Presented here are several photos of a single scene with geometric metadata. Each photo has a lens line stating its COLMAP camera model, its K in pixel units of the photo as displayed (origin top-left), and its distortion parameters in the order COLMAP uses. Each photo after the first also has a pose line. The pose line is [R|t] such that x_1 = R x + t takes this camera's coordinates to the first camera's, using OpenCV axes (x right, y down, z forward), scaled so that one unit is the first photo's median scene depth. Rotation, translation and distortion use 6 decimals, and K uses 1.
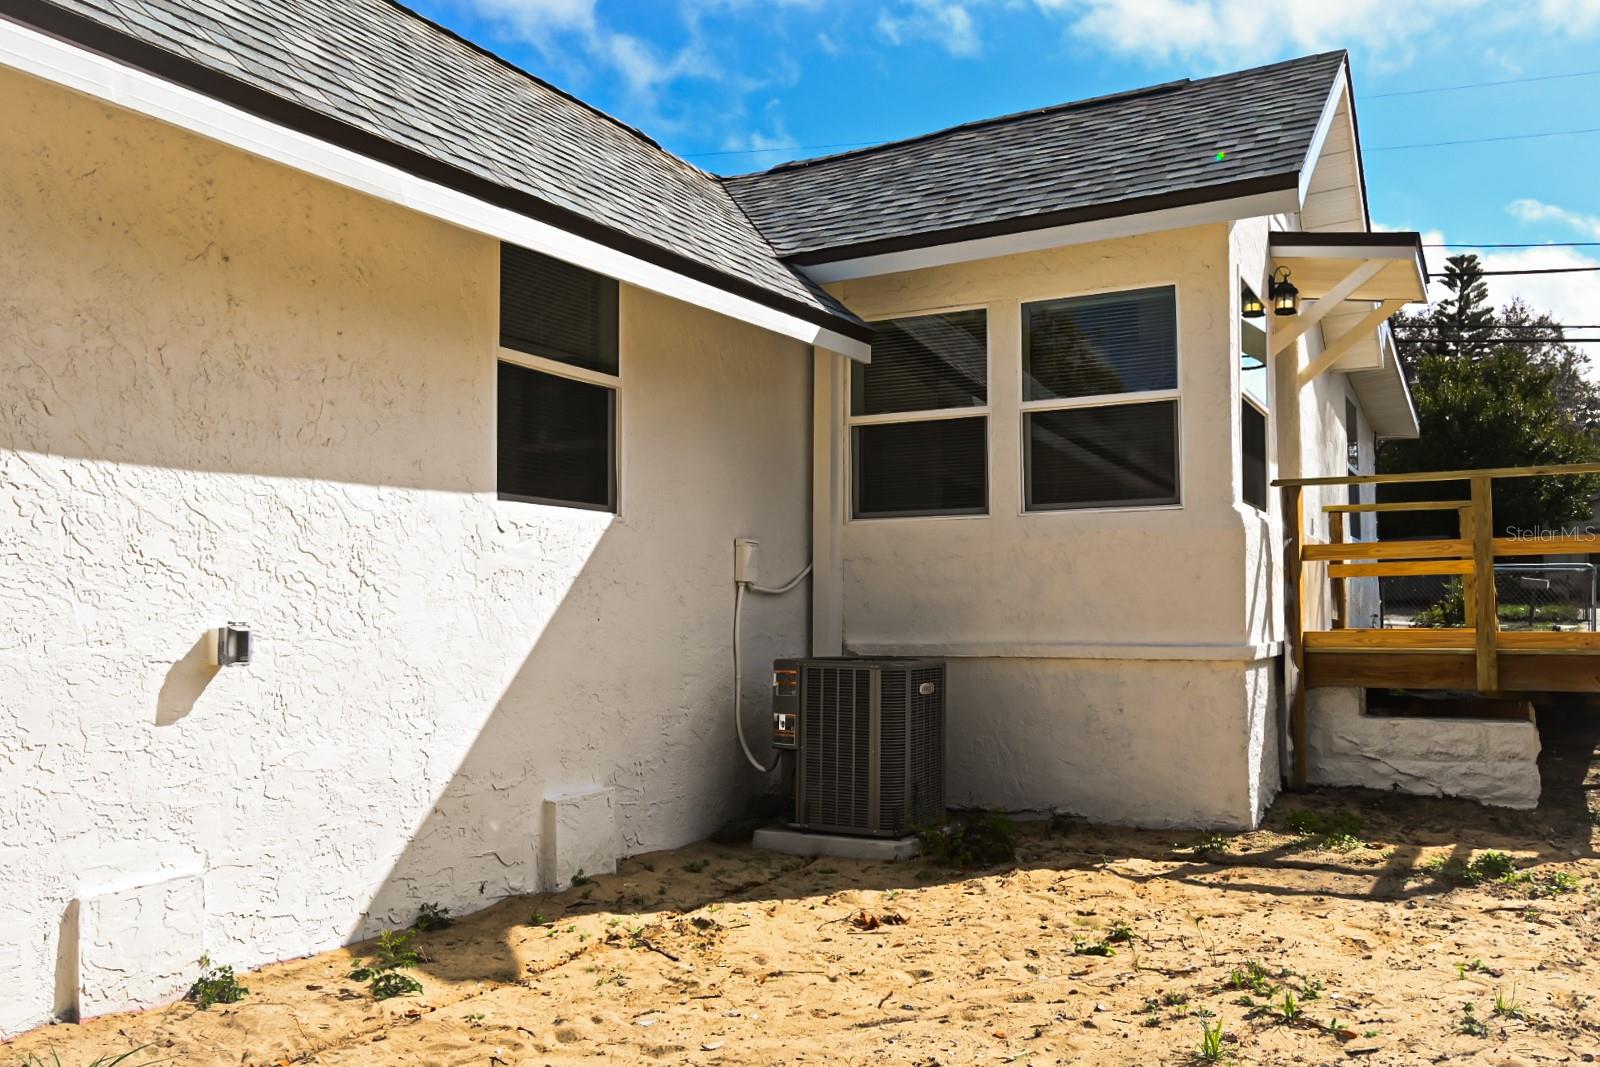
lens RADIAL K [[1393.8, 0, 800.0], [0, 1393.8, 533.5], [0, 0, 1]] dist [-0.010836, -0.007785]
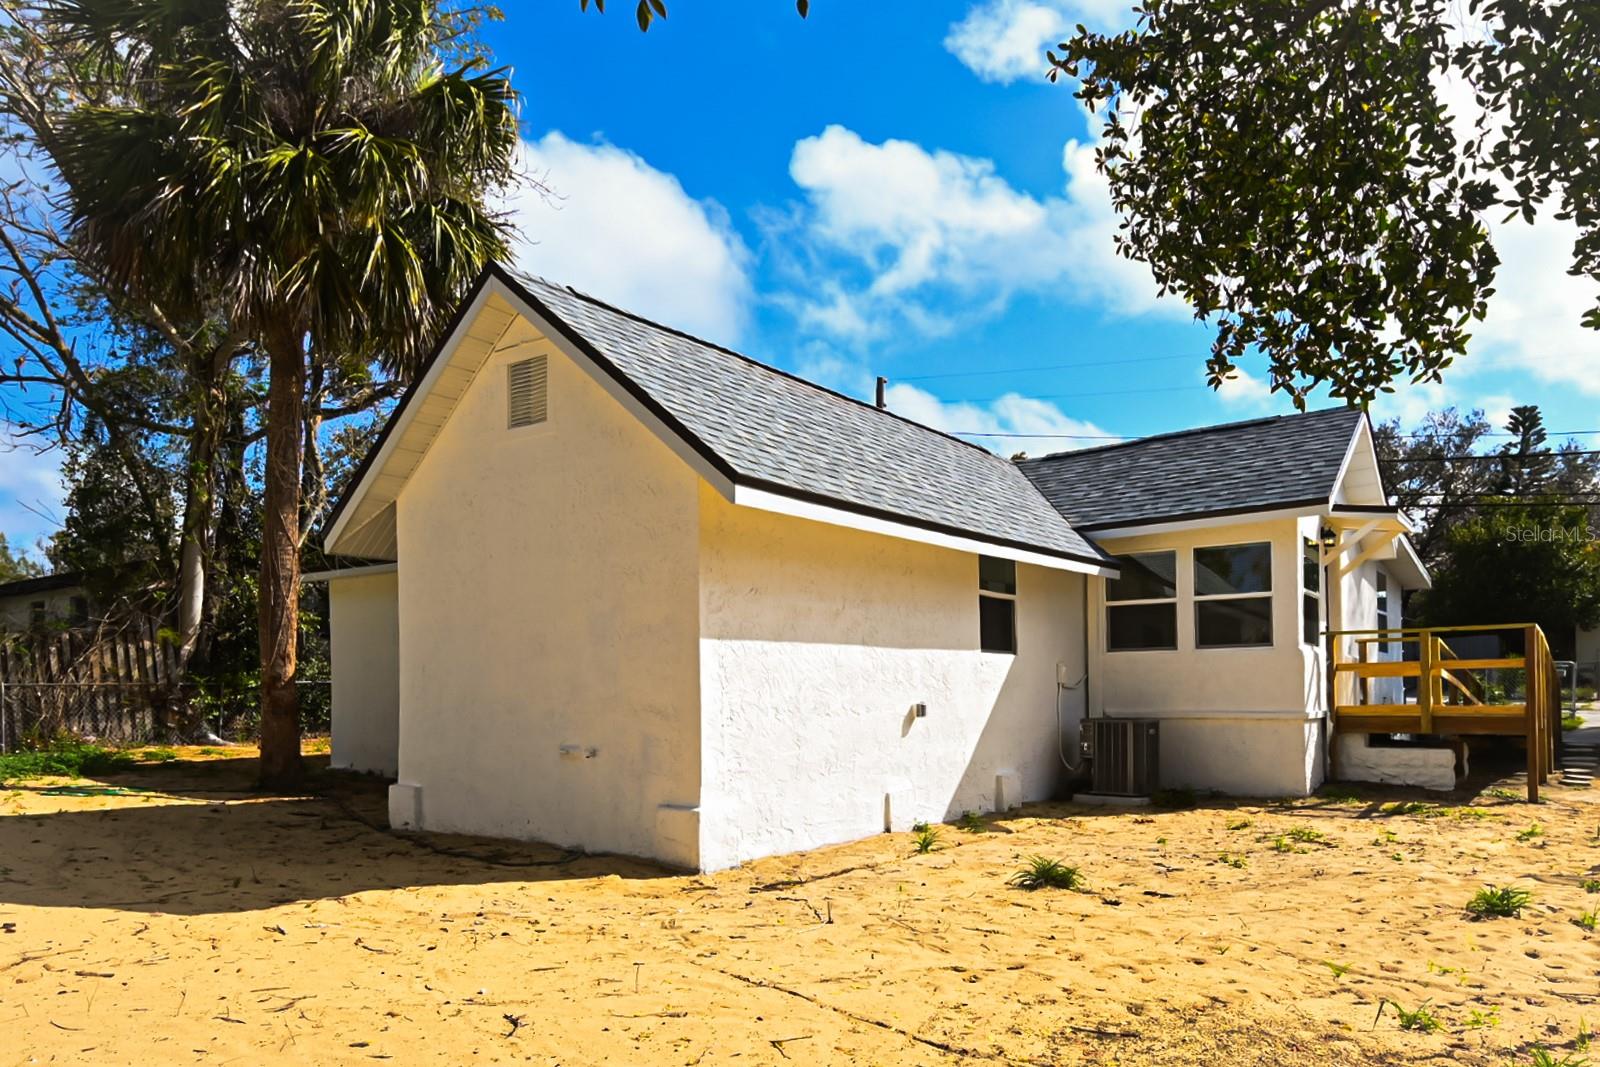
lens RADIAL K [[1127.9, 0, 801.8], [0, 1127.9, 662.0], [0, 0, 1]] dist [-0.004060, 0.001790]
pose [[0.990049, -0.006741, -0.140561, -0.193099], [0.010674, 0.999572, 0.027244, -0.050177], [0.140317, -0.028474, 0.989697, -0.787687]]
